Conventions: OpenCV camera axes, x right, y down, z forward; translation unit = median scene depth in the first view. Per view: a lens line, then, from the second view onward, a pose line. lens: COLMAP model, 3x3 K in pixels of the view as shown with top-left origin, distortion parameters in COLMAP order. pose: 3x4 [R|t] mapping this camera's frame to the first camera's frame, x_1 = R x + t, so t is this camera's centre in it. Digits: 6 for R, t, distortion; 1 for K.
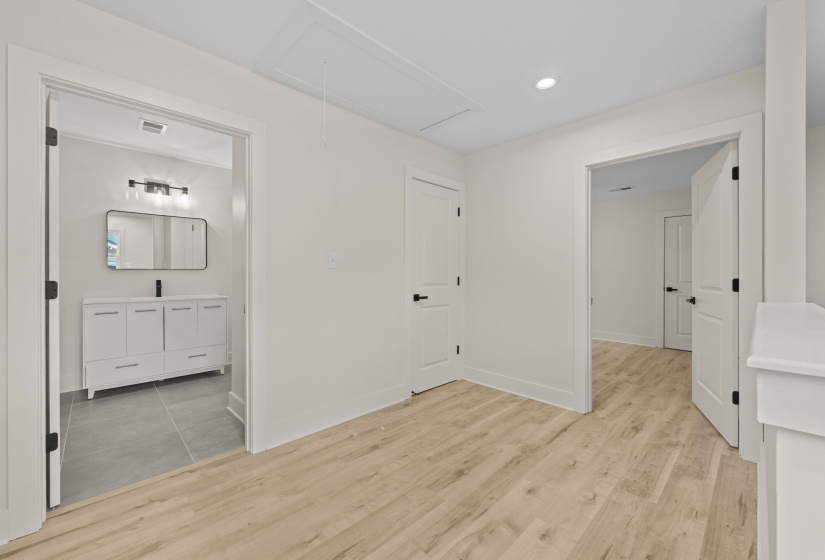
lens RADIAL K [[331.3, 0, 418.0], [0, 331.3, 273.1], [0, 0, 1]] dist [0.003879, 0.000352]
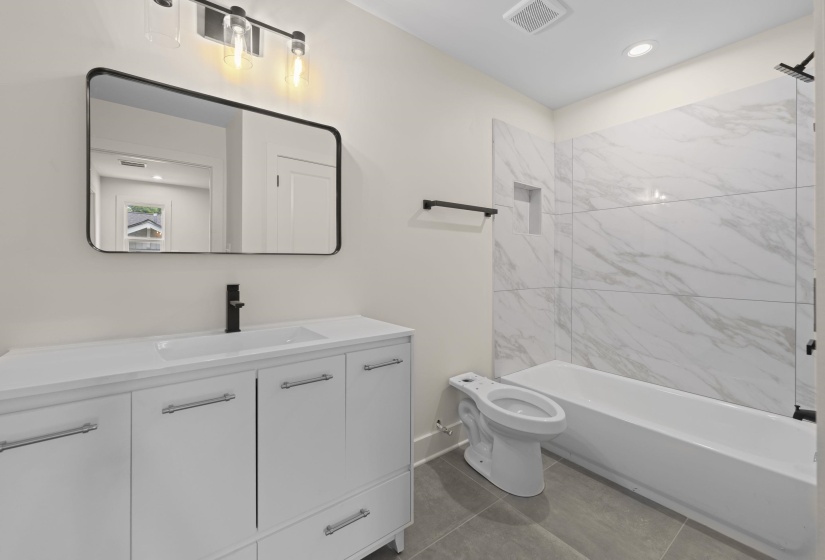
lens RADIAL K [[331.3, 0, 424.0], [0, 331.3, 257.8], [0, 0, 1]] dist [0.003879, 0.000352]
pose [[0.997795, 0.006794, -0.066020, -0.557408], [-0.006874, 0.999976, -0.000979, -0.008142], [0.066012, 0.001431, 0.997818, 0.665797]]
